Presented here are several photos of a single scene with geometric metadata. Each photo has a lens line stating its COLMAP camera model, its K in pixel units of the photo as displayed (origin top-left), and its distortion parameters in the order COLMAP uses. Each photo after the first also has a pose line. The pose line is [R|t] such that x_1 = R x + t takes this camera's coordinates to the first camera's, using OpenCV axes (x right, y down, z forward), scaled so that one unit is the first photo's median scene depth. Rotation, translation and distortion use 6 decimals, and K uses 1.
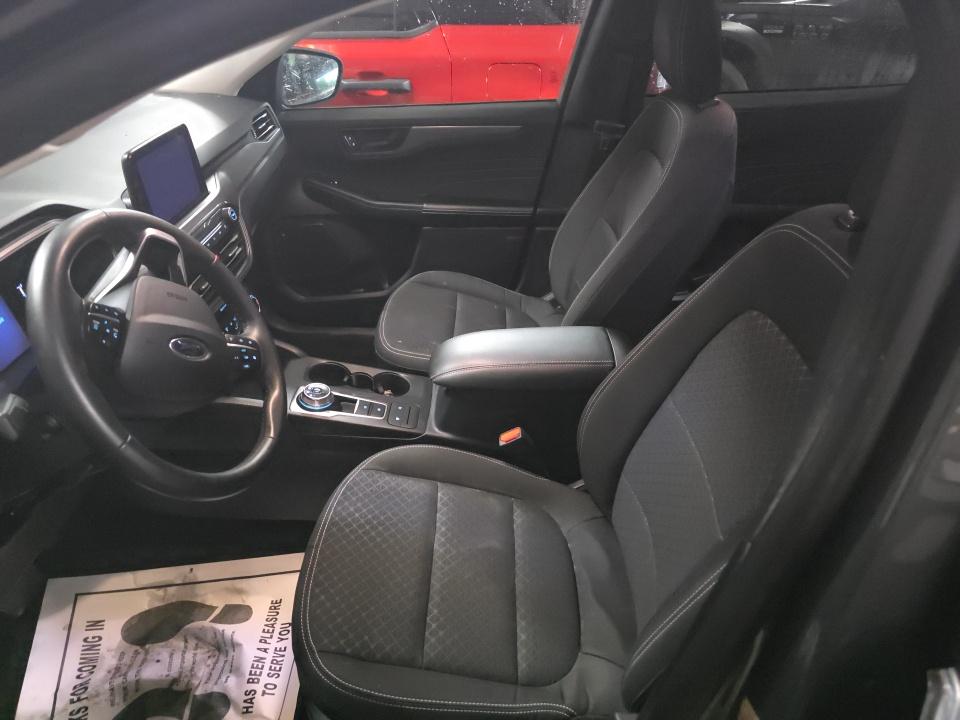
lens RADIAL K [[644.1, 0, 480.0], [0, 644.1, 360.0], [0, 0, 1]] dist [0.064408, -0.058423]
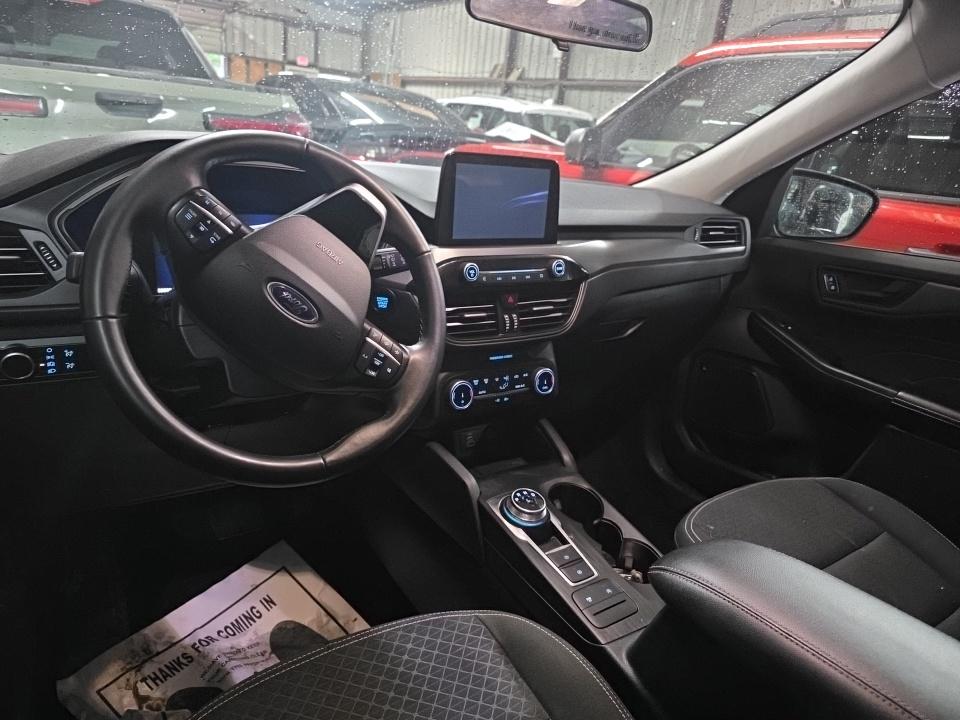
lens RADIAL K [[644.1, 0, 480.0], [0, 644.1, 360.0], [0, 0, 1]] dist [0.064408, -0.058423]
pose [[0.569780, 0.303027, -0.763888, 0.231584], [-0.516644, 0.854953, -0.046211, -0.026098], [0.639085, 0.420988, 0.643692, 0.416027]]
